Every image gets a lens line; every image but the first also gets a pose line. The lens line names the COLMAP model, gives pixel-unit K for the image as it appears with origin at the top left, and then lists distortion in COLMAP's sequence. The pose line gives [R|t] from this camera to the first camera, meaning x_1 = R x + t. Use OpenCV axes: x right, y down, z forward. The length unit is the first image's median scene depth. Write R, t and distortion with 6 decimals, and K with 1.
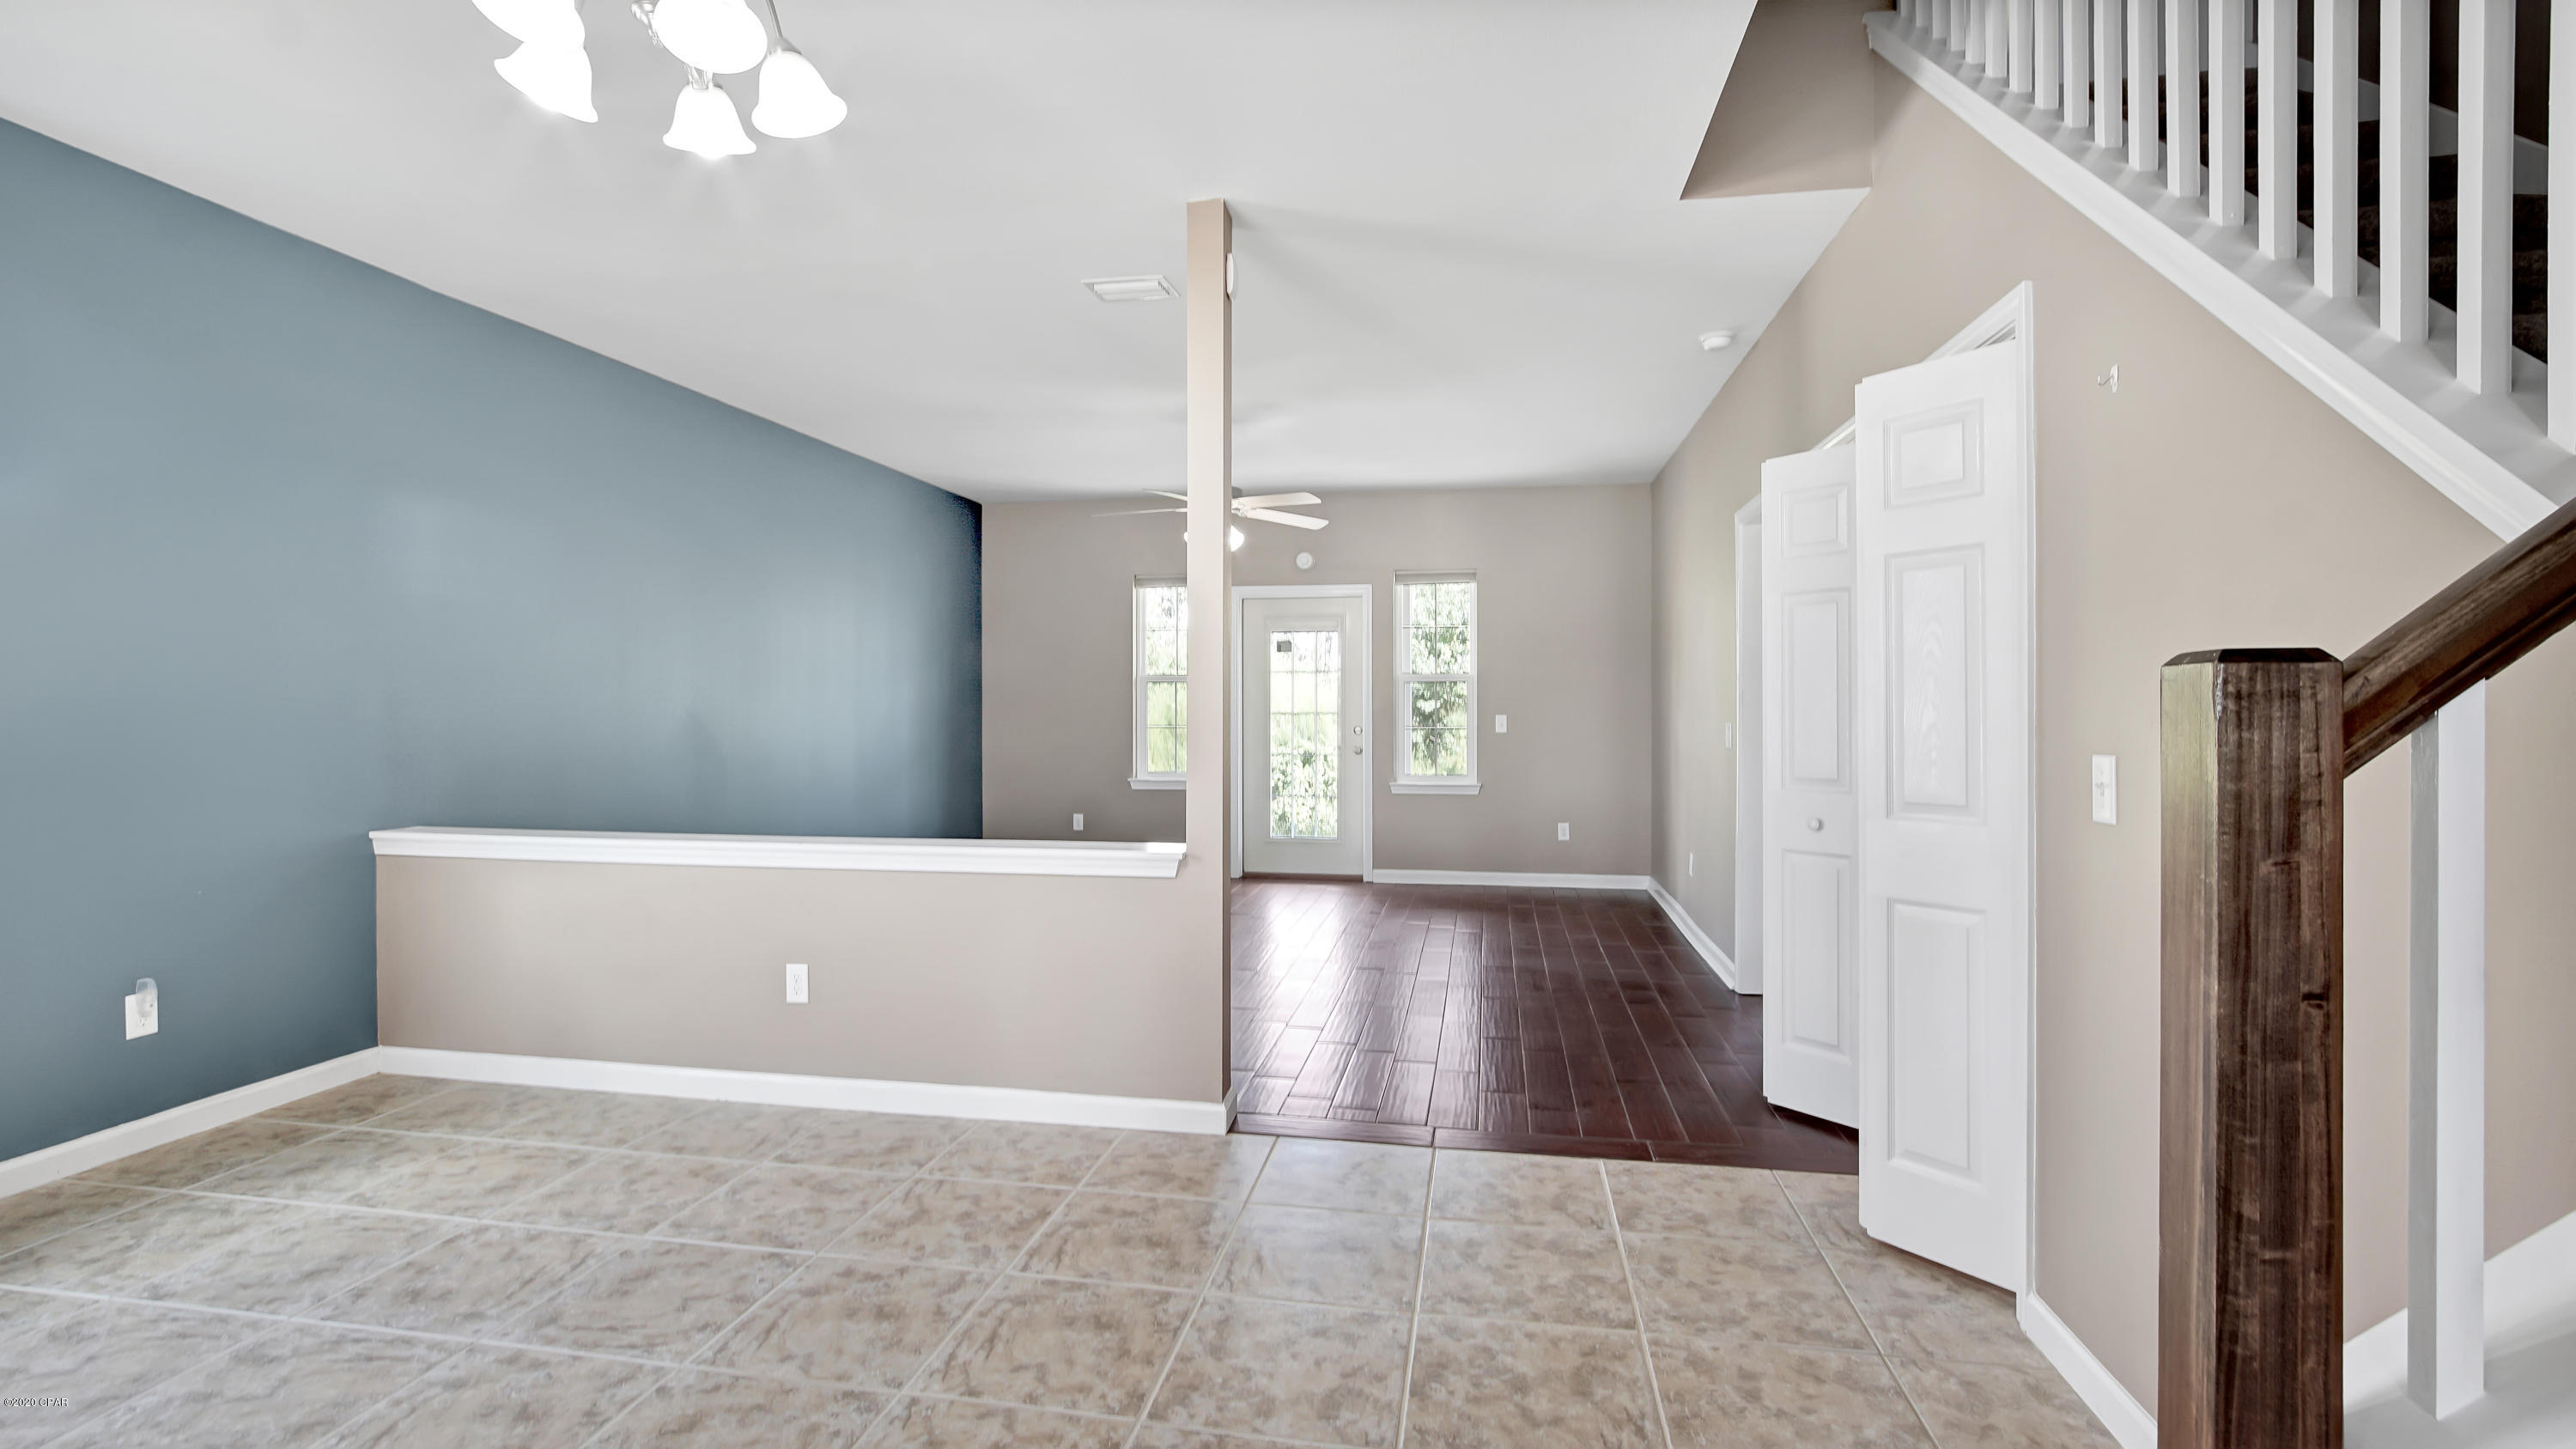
lens RADIAL K [[1150.5, 0, 1277.0], [0, 1150.5, 703.2], [0, 0, 1]] dist [-0.010786, 0.000062]
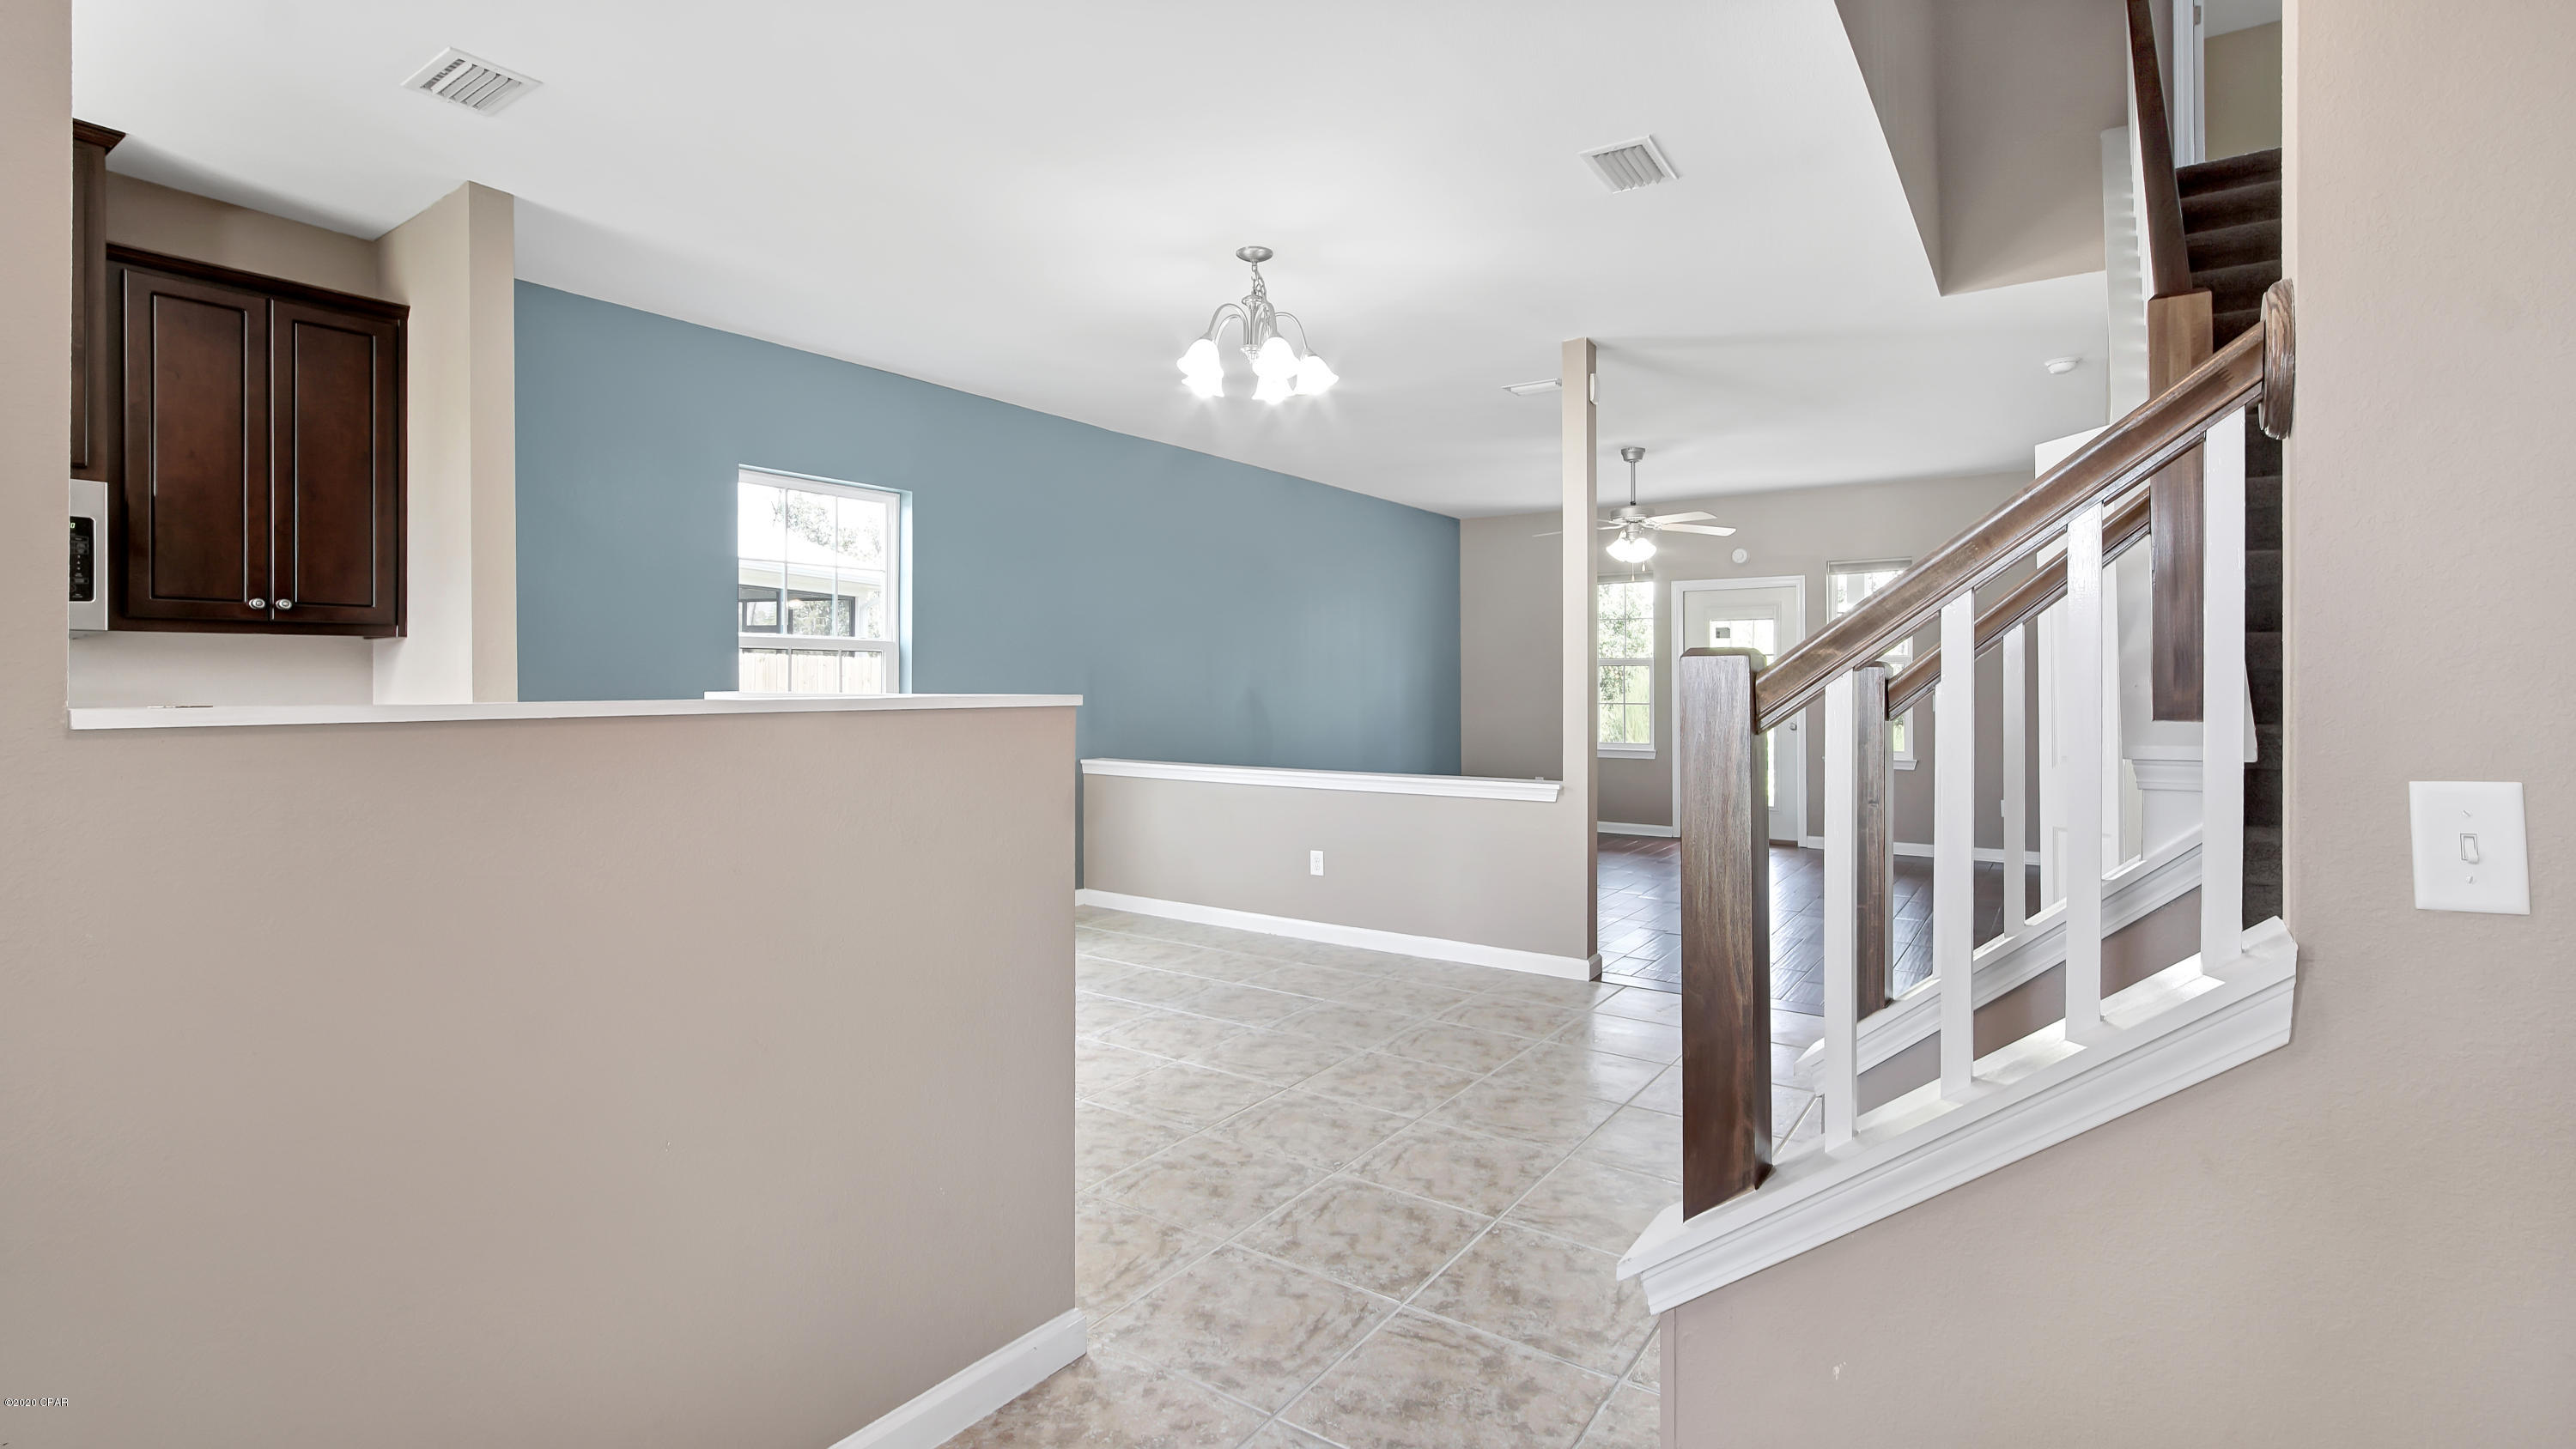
lens RADIAL K [[1150.2, 0, 1277.0], [0, 1150.2, 703.2], [0, 0, 1]] dist [-0.010786, 0.000062]
pose [[0.906663, 0.006575, -0.421804, 0.204429], [0.000597, 0.999858, 0.016870, -0.000022], [0.421855, -0.015547, 0.906530, -0.468149]]
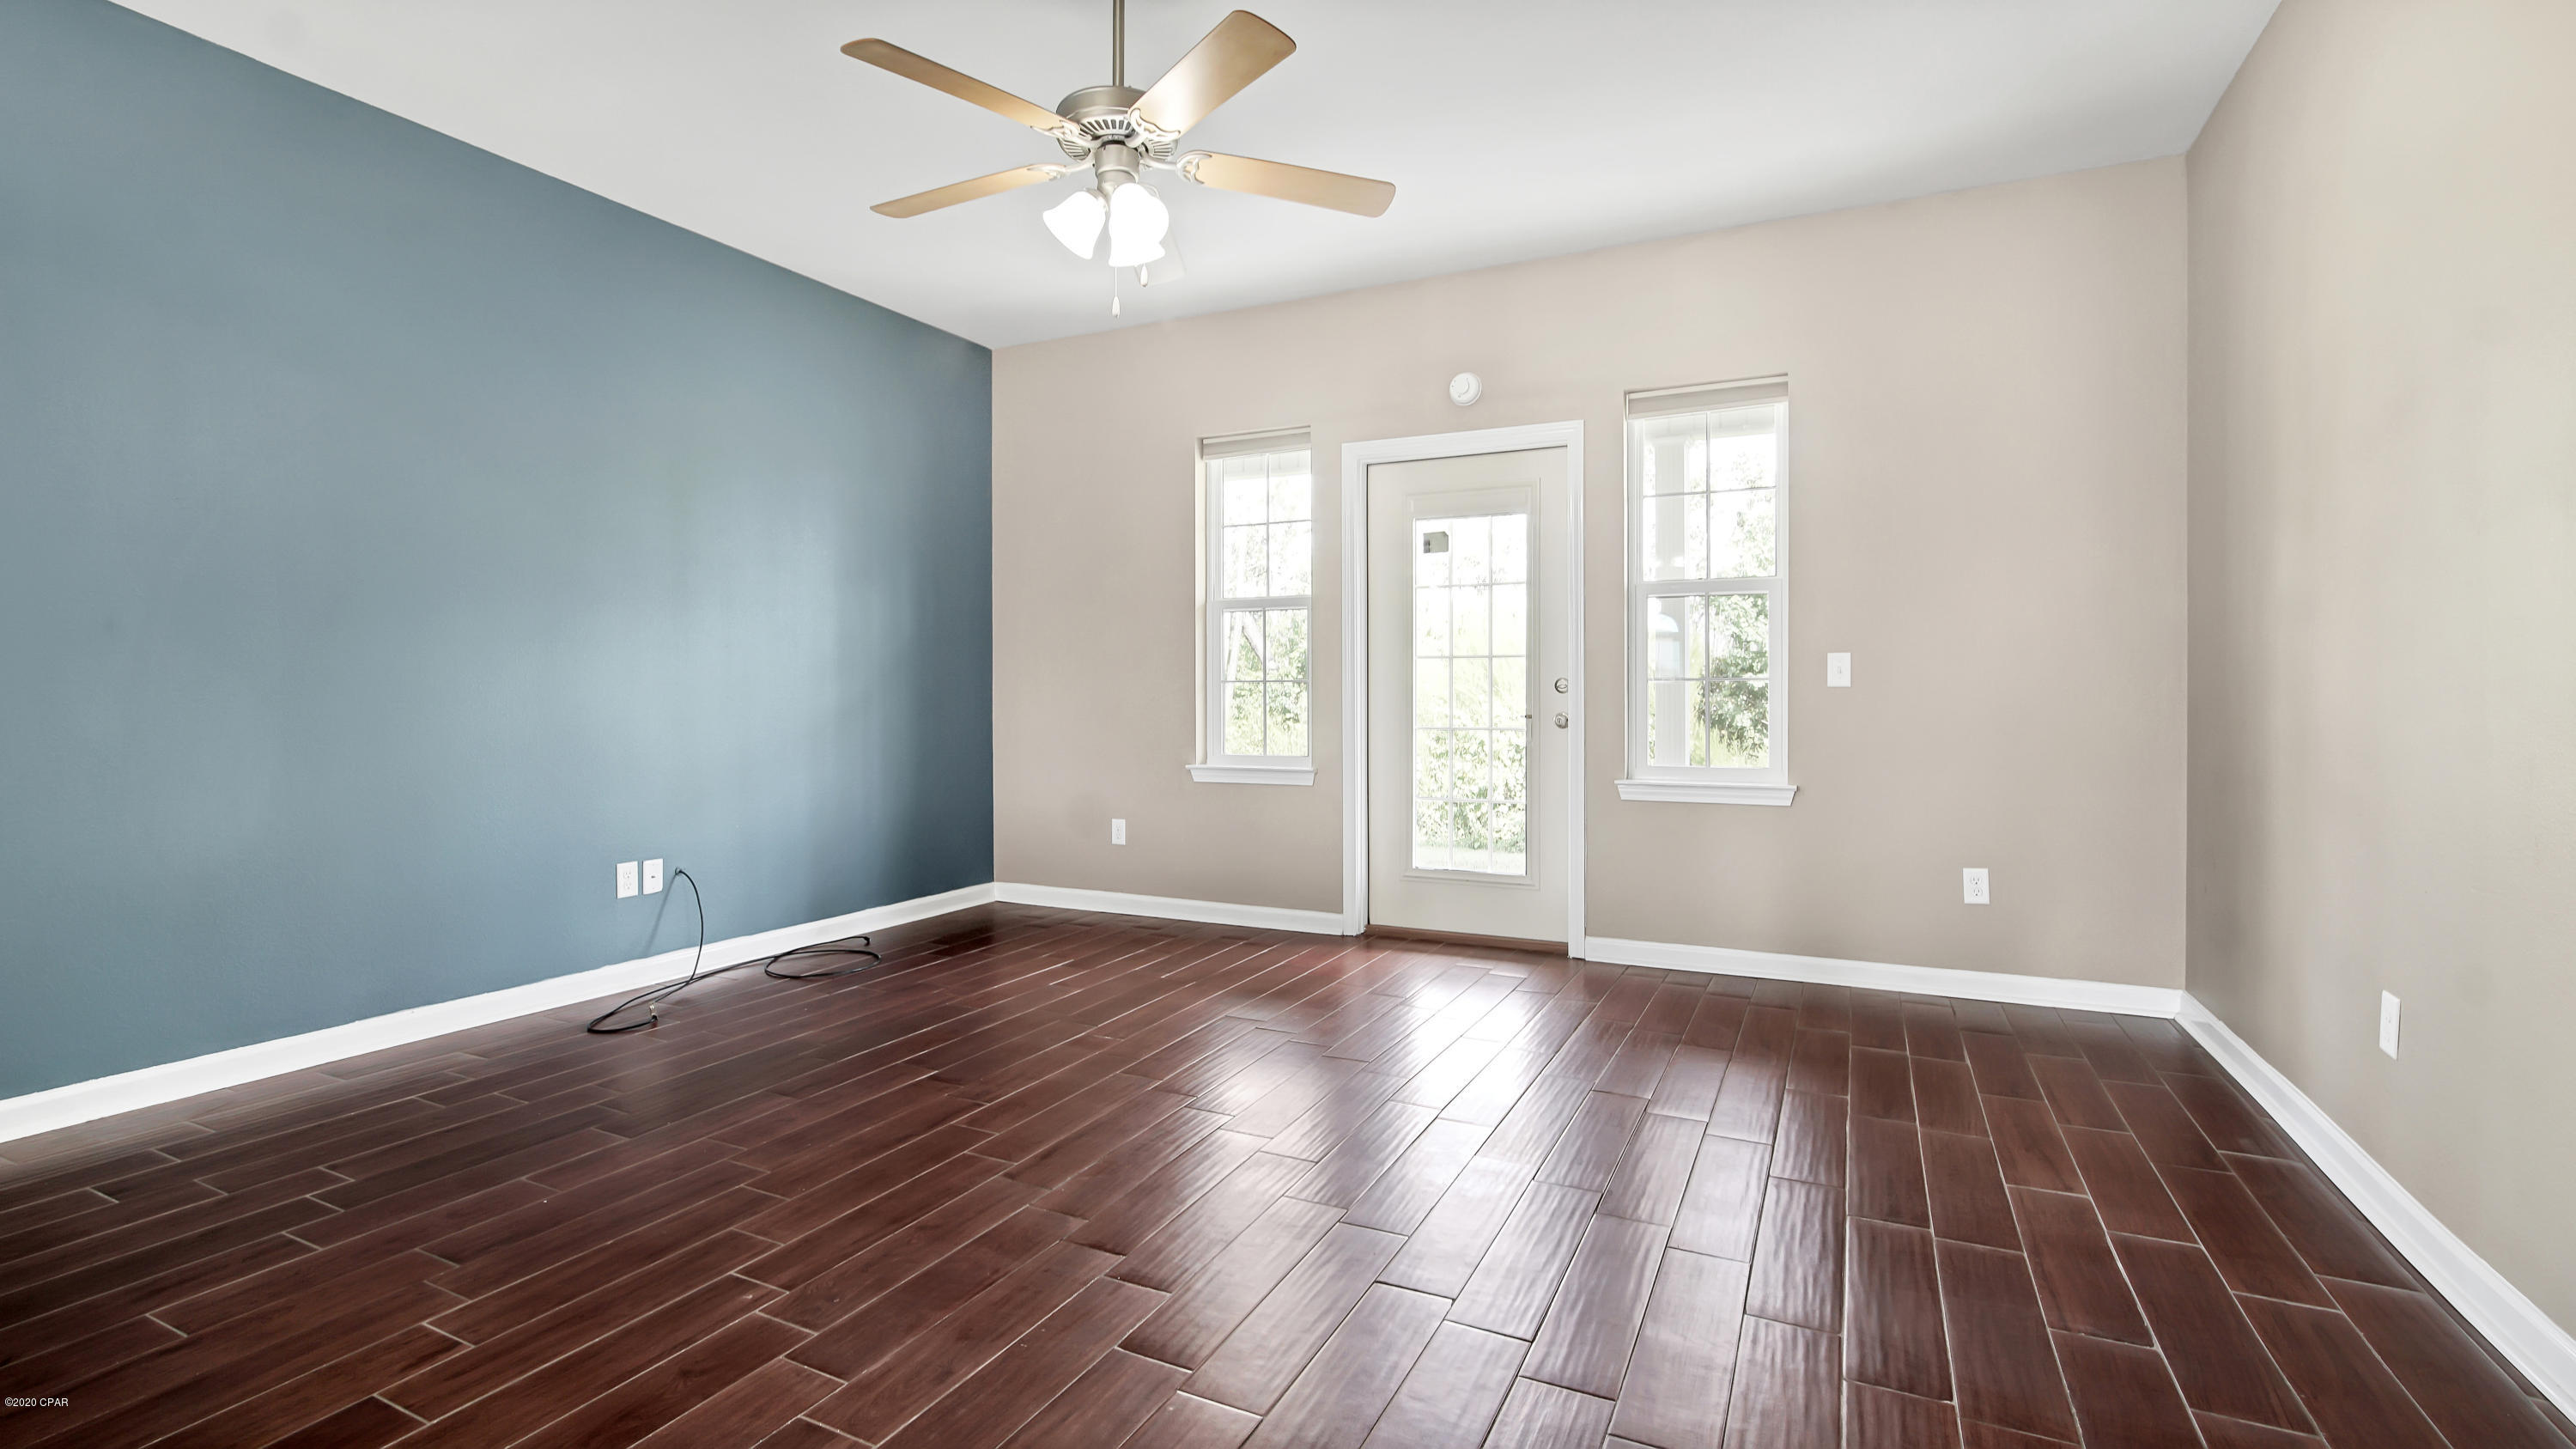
lens RADIAL K [[1150.5, 0, 1277.0], [0, 1150.5, 703.2], [0, 0, 1]] dist [-0.010786, 0.000062]
pose [[0.959225, 0.001576, -0.282639, 0.224670], [0.000431, 0.999975, 0.007038, 0.067061], [0.282643, -0.006873, 0.959201, 0.991502]]
